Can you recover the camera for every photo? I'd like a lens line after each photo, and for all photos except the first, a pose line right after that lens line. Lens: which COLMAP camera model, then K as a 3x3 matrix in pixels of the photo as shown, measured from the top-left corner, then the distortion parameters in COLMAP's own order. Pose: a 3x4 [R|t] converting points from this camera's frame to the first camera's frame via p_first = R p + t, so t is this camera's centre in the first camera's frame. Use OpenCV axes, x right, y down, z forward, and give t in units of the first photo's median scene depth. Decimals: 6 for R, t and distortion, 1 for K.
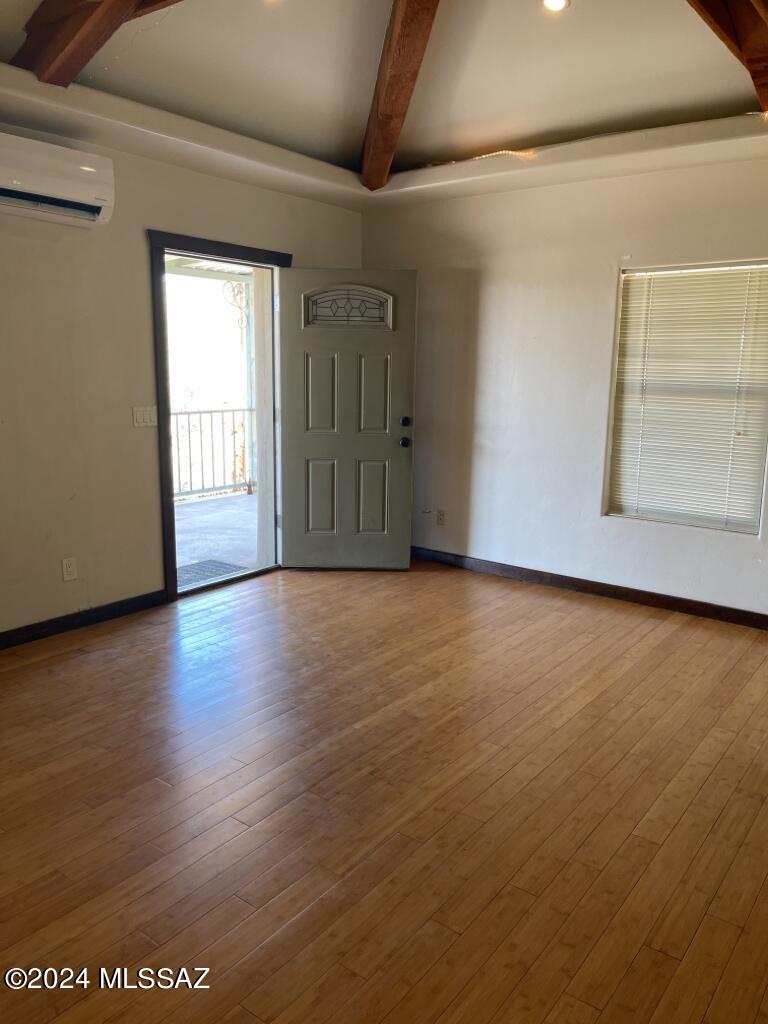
lens RADIAL K [[764.1, 0, 384.0], [0, 764.1, 512.0], [0, 0, 1]] dist [0.001319, -0.001183]
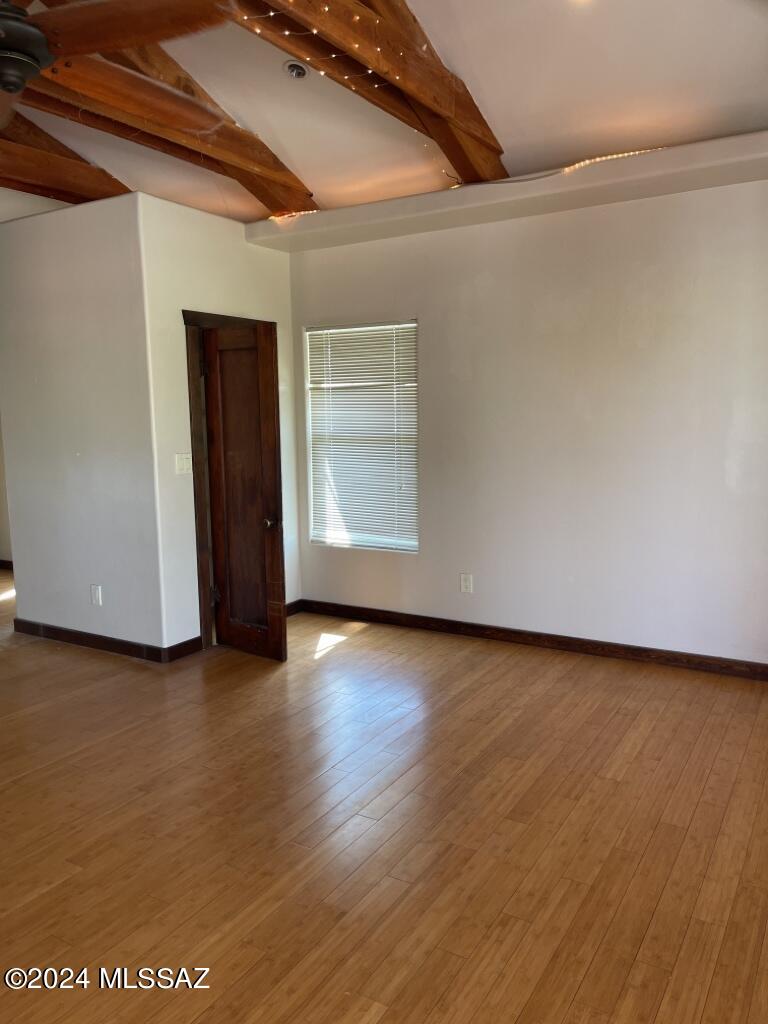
lens RADIAL K [[794.2, 0, 384.0], [0, 794.2, 512.0], [0, 0, 1]] dist [0.001433, -0.003974]
pose [[-0.994751, 0.013457, -0.101437, 0.012028], [-0.019916, 0.946894, 0.320929, -0.200707], [0.100369, 0.321264, -0.941656, 0.998283]]
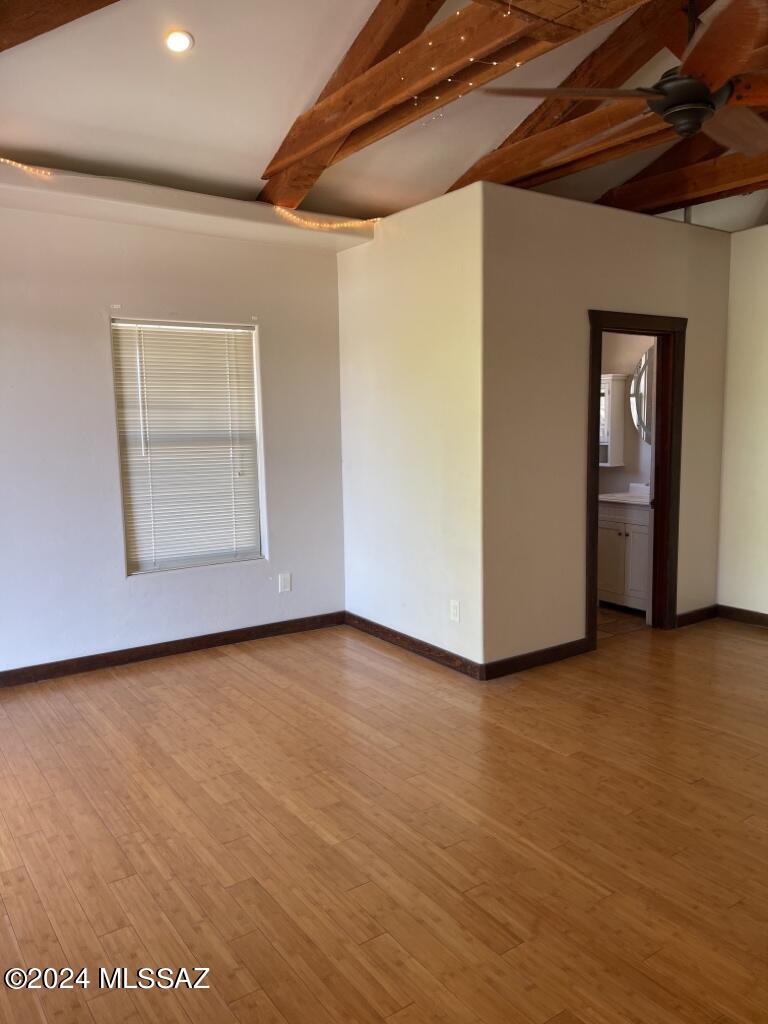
lens RADIAL K [[764.1, 0, 384.0], [0, 764.1, 512.0], [0, 0, 1]] dist [0.001319, -0.001183]
pose [[0.311557, -0.142082, 0.939545, -0.519065], [0.200666, 0.976297, 0.081098, -0.091837], [-0.928798, 0.163268, 0.332683, 0.413063]]
